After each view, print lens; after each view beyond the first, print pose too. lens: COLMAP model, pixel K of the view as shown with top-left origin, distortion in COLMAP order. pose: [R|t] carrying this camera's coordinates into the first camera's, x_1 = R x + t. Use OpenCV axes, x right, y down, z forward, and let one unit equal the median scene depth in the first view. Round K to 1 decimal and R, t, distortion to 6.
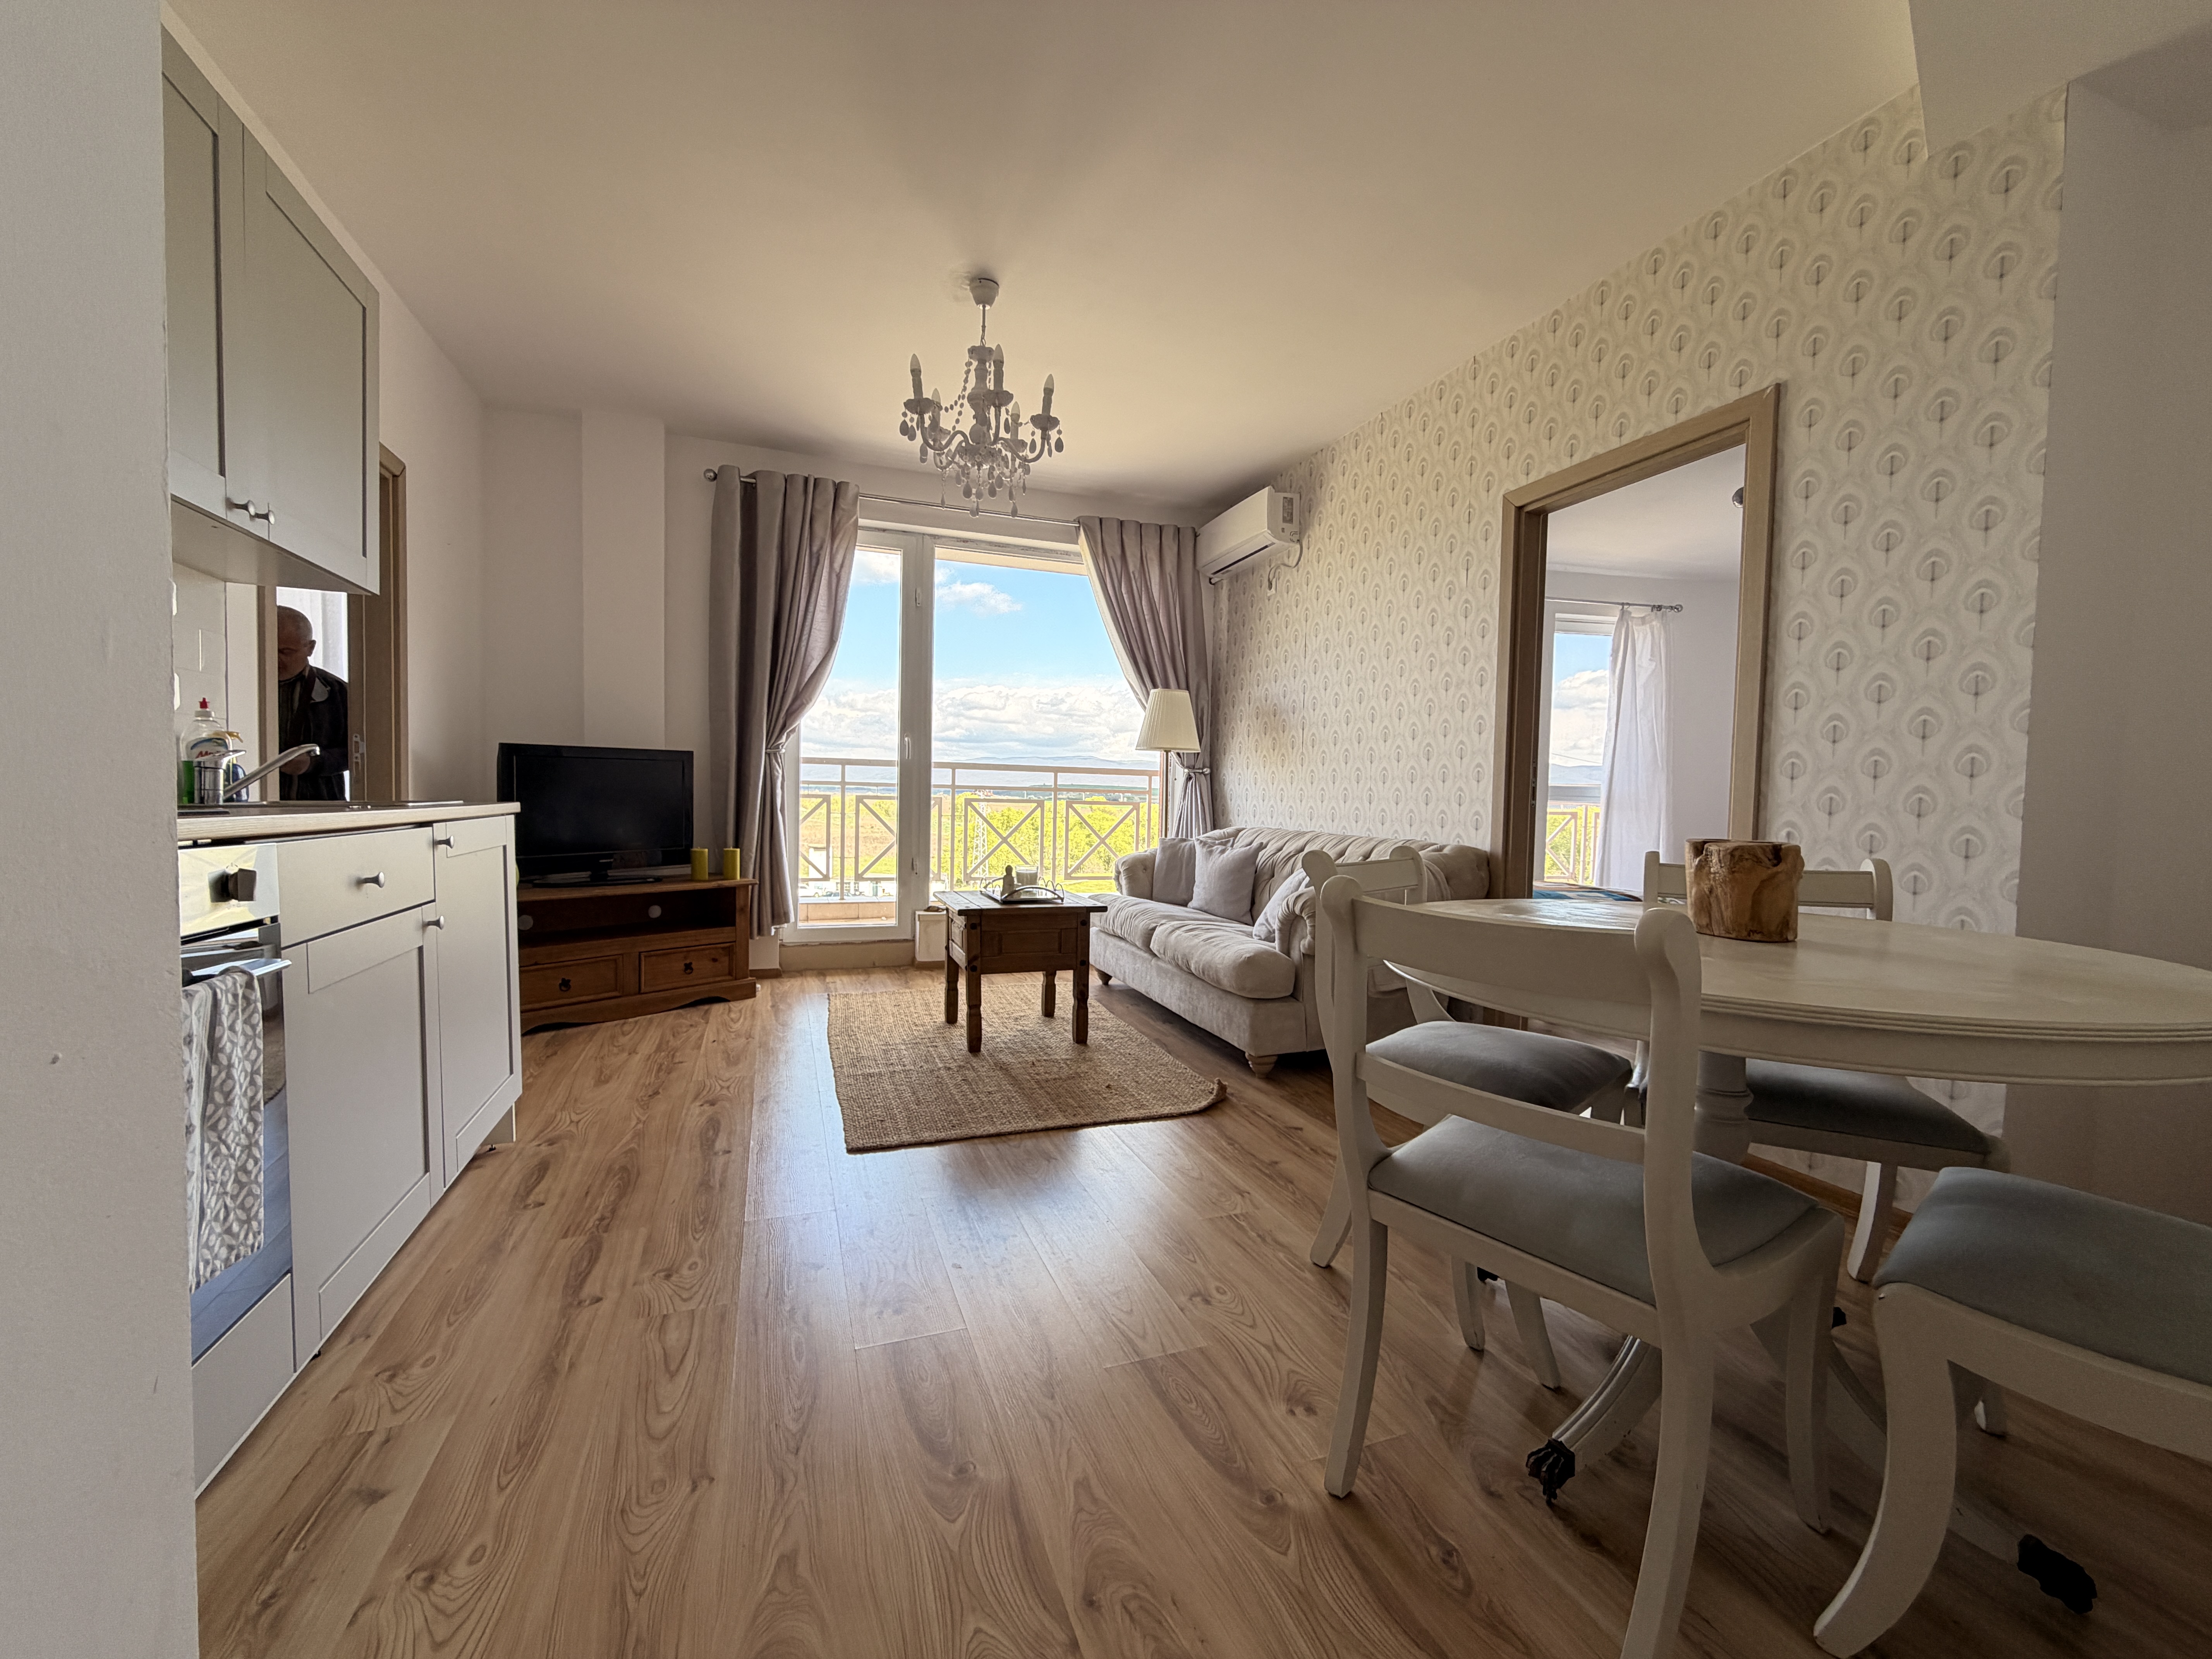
lens RADIAL K [[879.0, 0, 1100.4], [0, 879.0, 827.3], [0, 0, 1]] dist [-0.000425, 0.000116]
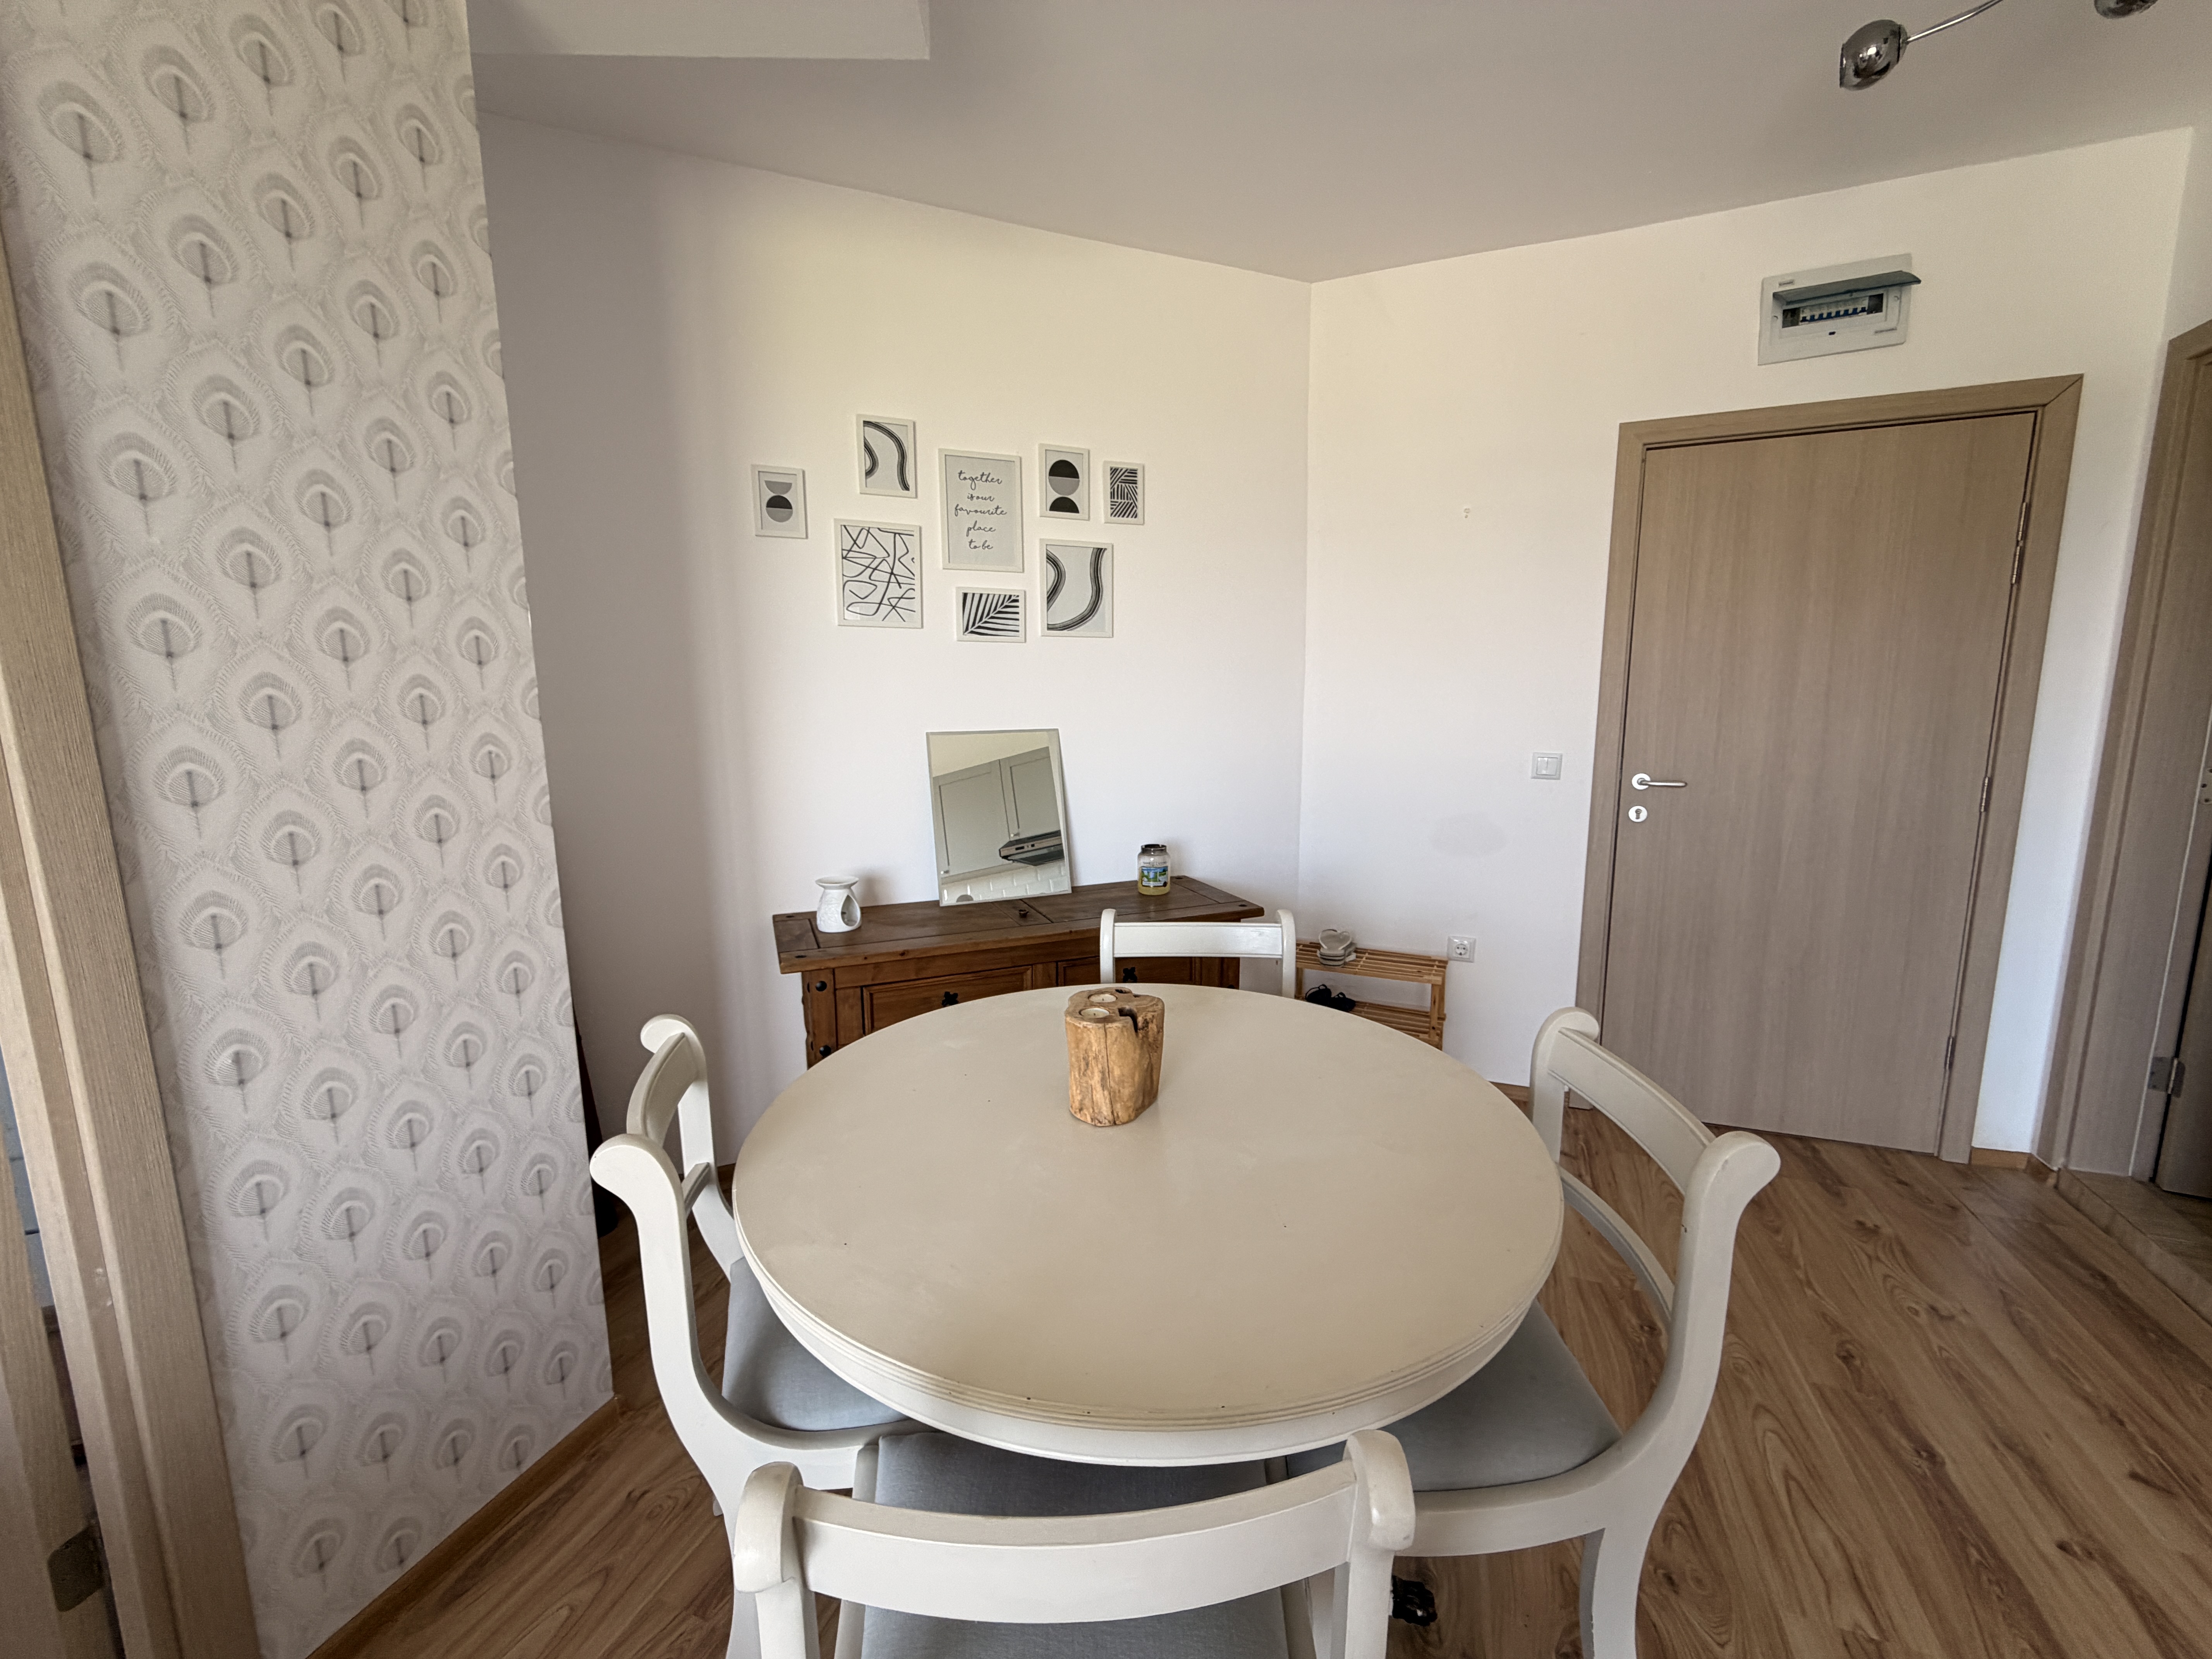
lens RADIAL K [[879.0, 0, 1098.1], [0, 879.0, 826.9], [0, 0, 1]] dist [-0.000425, 0.000116]
pose [[-0.743934, -0.112914, 0.658645, 0.100926], [0.020165, 0.981379, 0.191018, -0.177002], [-0.667949, 0.155386, -0.727804, 0.886334]]
